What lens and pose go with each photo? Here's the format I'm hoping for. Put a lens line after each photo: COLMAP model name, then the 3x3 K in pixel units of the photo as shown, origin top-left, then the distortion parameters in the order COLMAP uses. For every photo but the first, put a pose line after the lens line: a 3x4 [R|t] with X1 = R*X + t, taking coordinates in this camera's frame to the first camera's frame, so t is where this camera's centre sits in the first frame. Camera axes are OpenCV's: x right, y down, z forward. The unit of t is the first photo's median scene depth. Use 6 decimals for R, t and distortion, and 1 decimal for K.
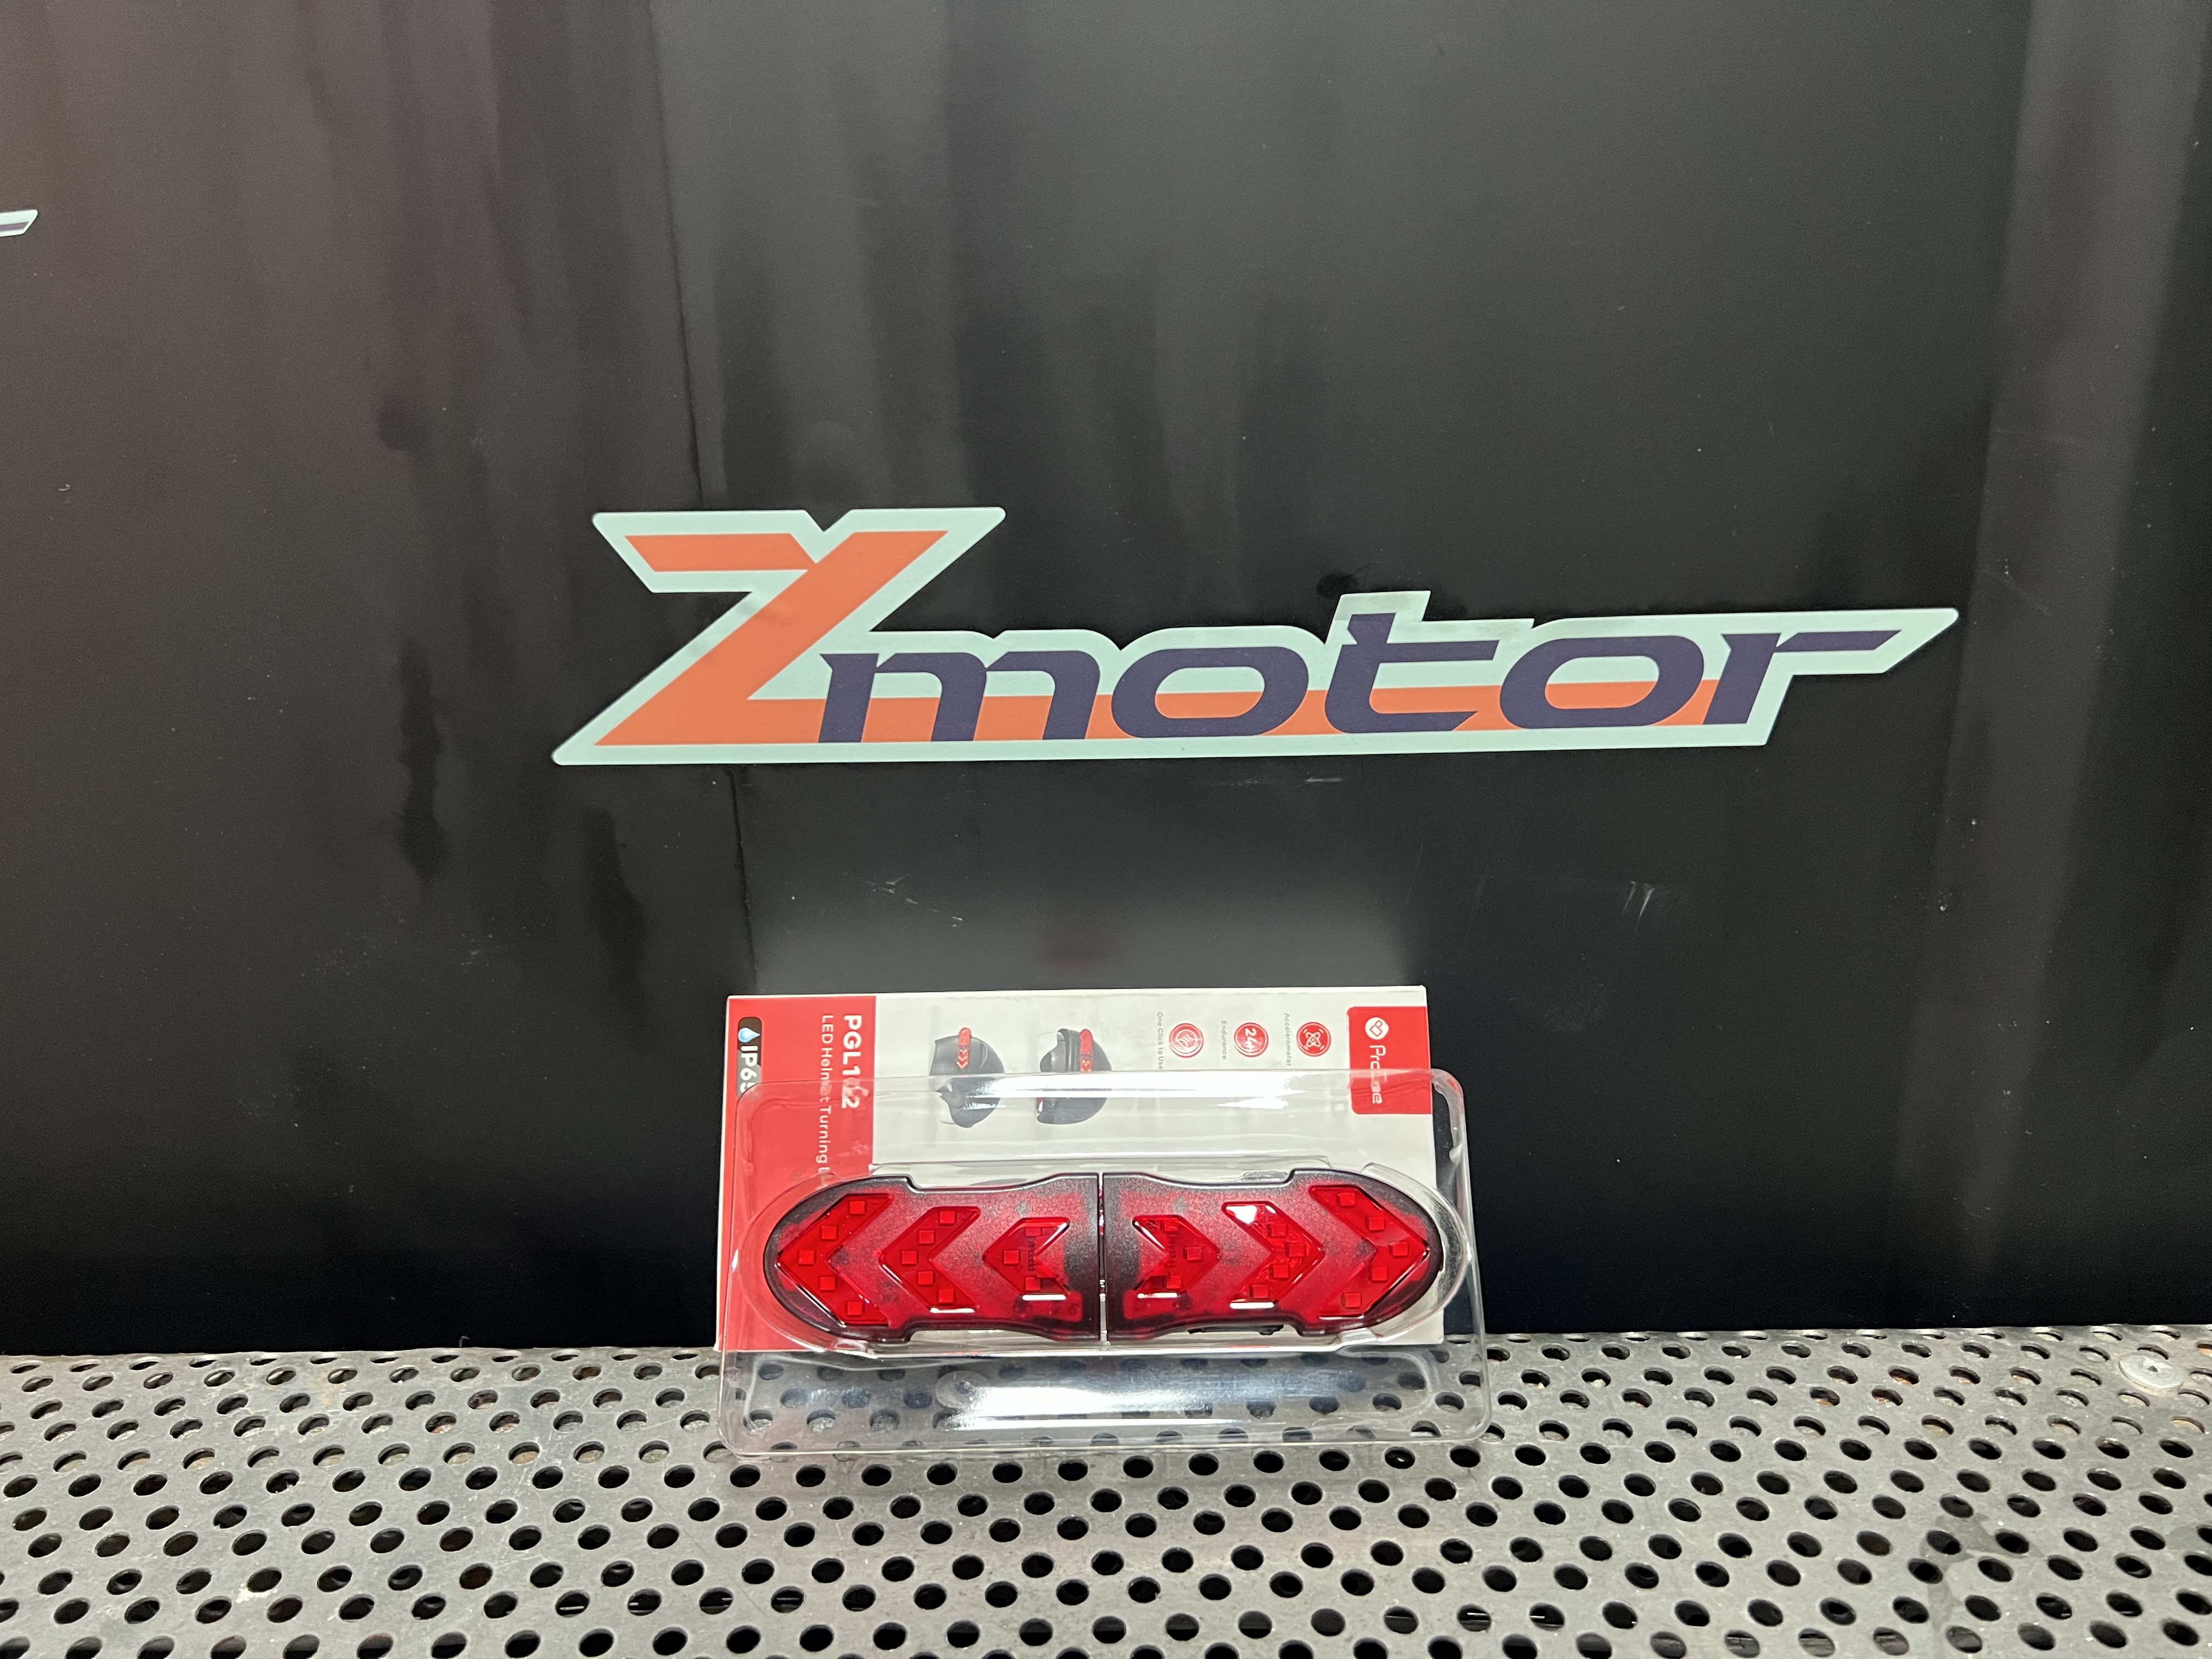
lens RADIAL K [[1620.9, 0, 1110.6], [0, 1620.9, 825.2], [0, 0, 1]] dist [0.038030, -0.062822]
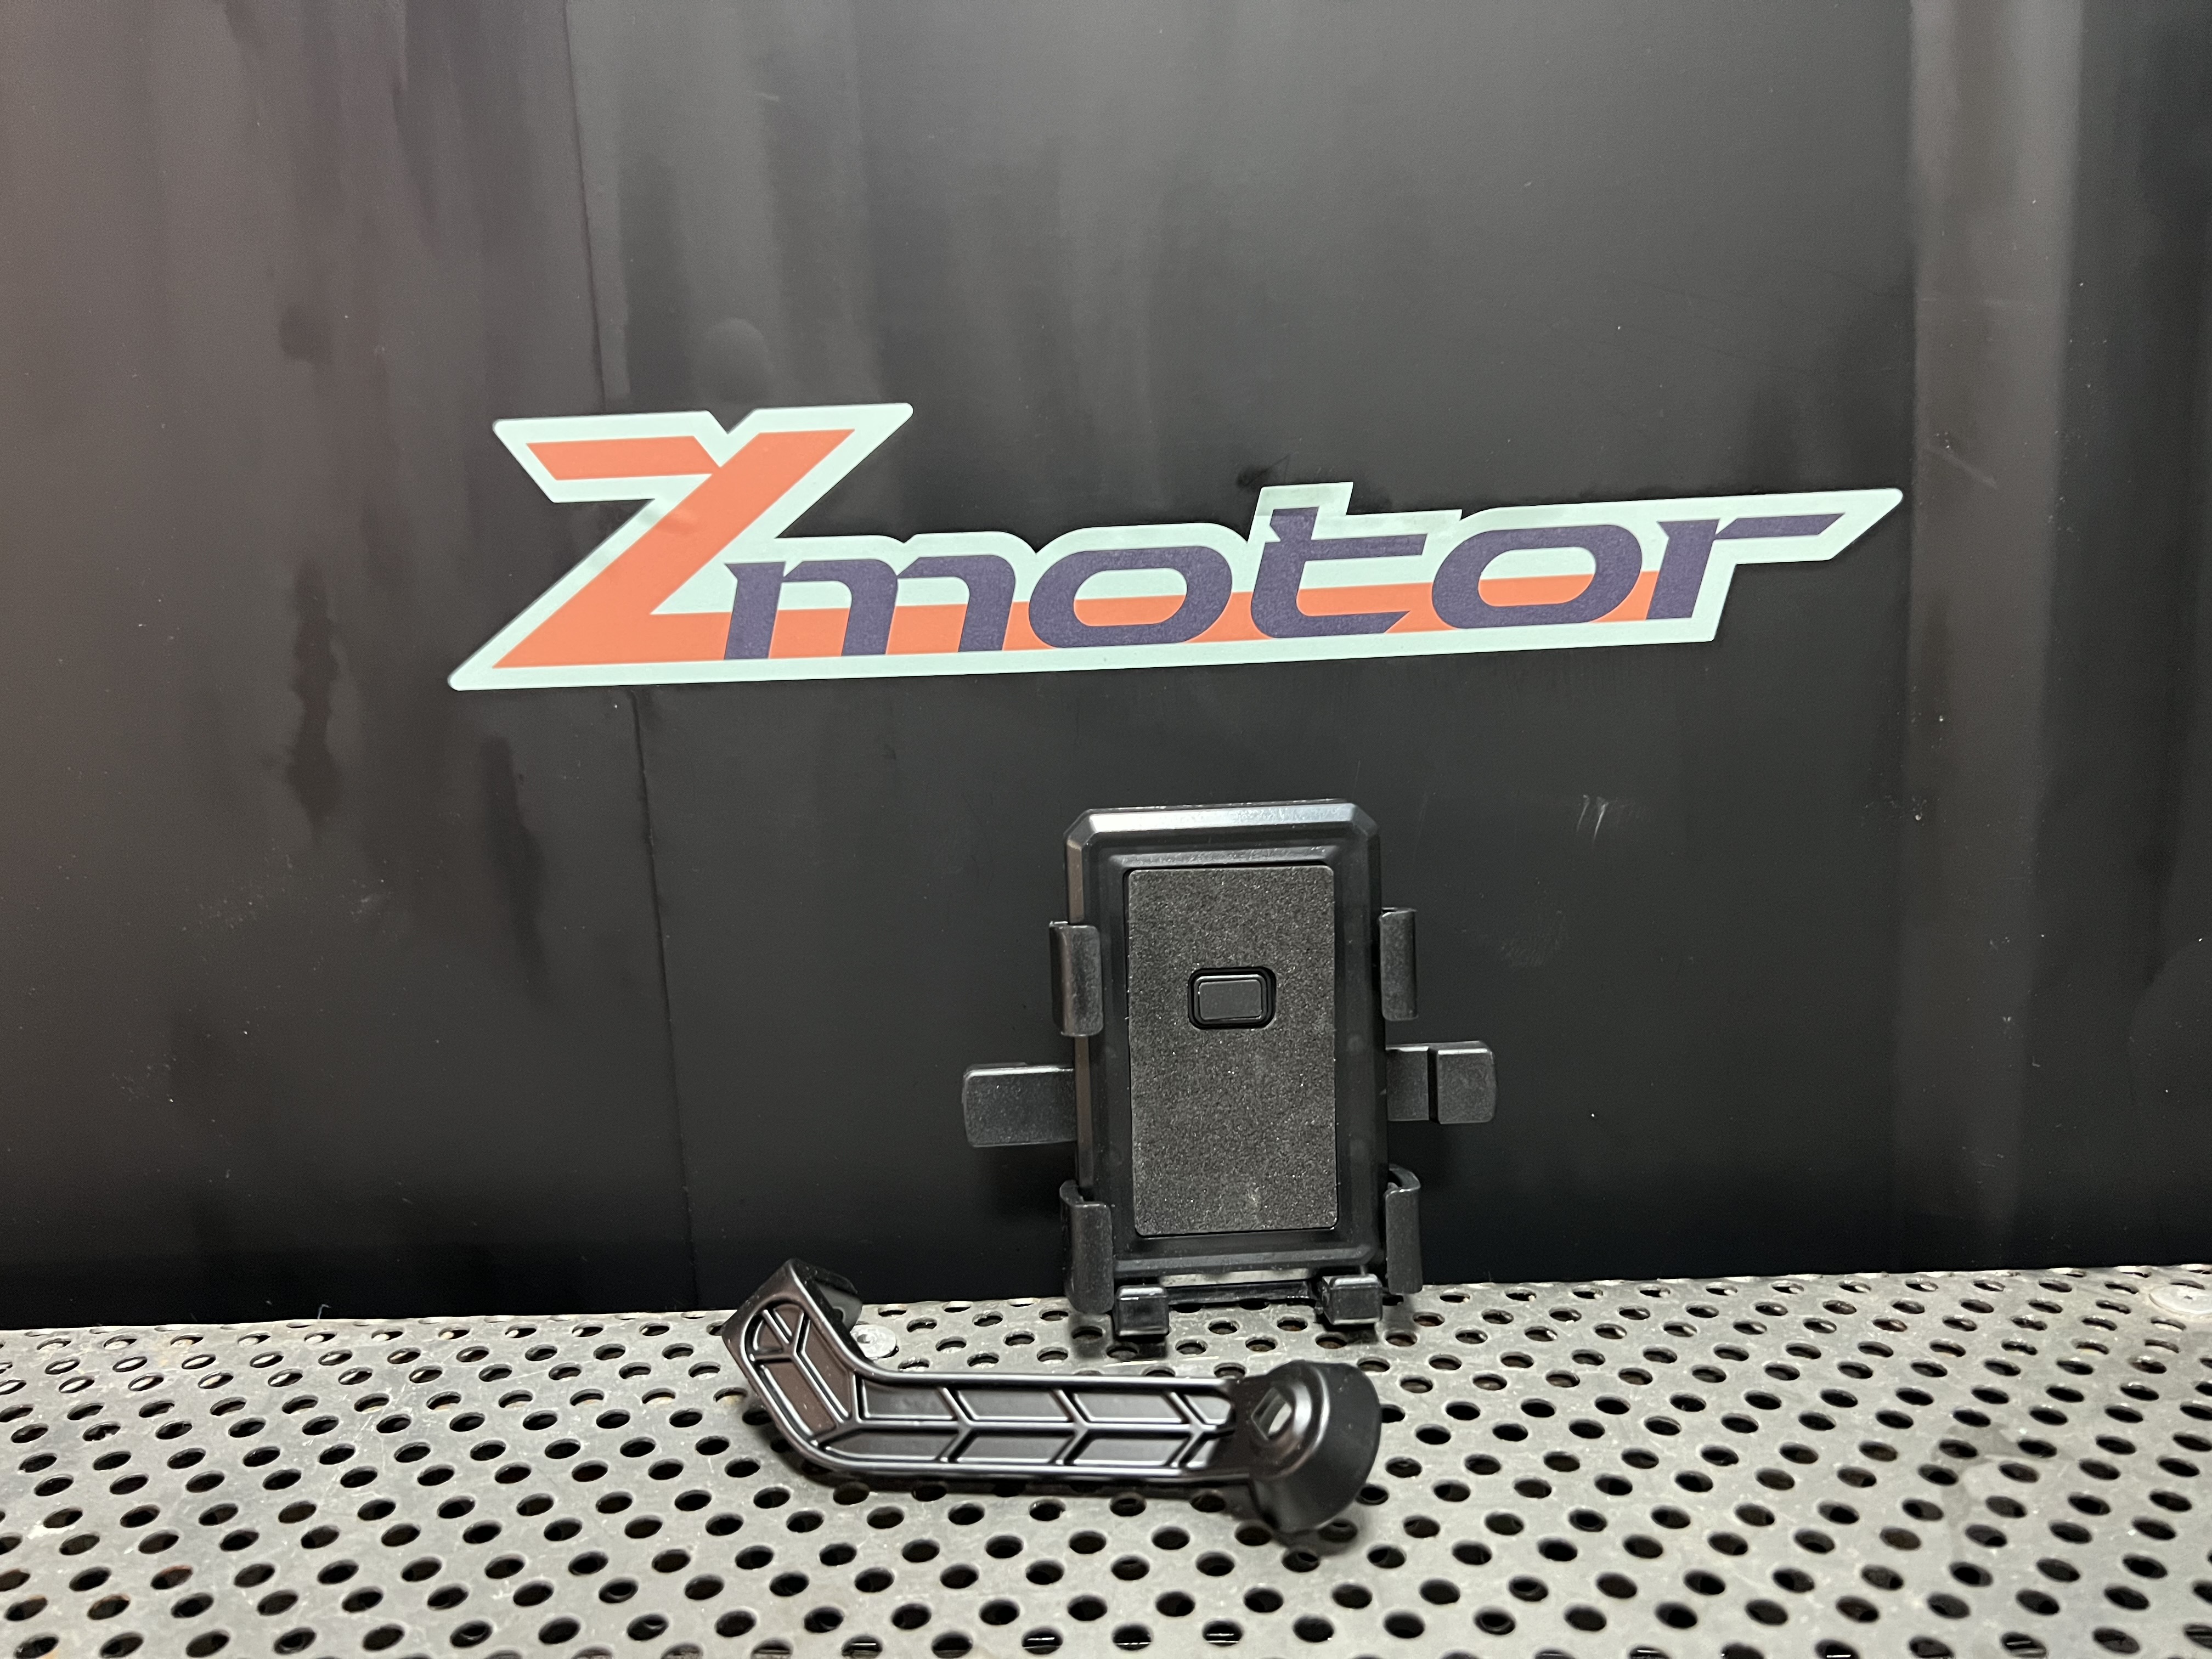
lens RADIAL K [[1620.9, 0, 1109.6], [0, 1620.9, 836.7], [0, 0, 1]] dist [0.038030, -0.062822]
pose [[0.999838, -0.015106, -0.009759, 0.057734], [0.013643, 0.990655, -0.135705, 0.193757], [0.011718, 0.135550, 0.990701, 0.067623]]
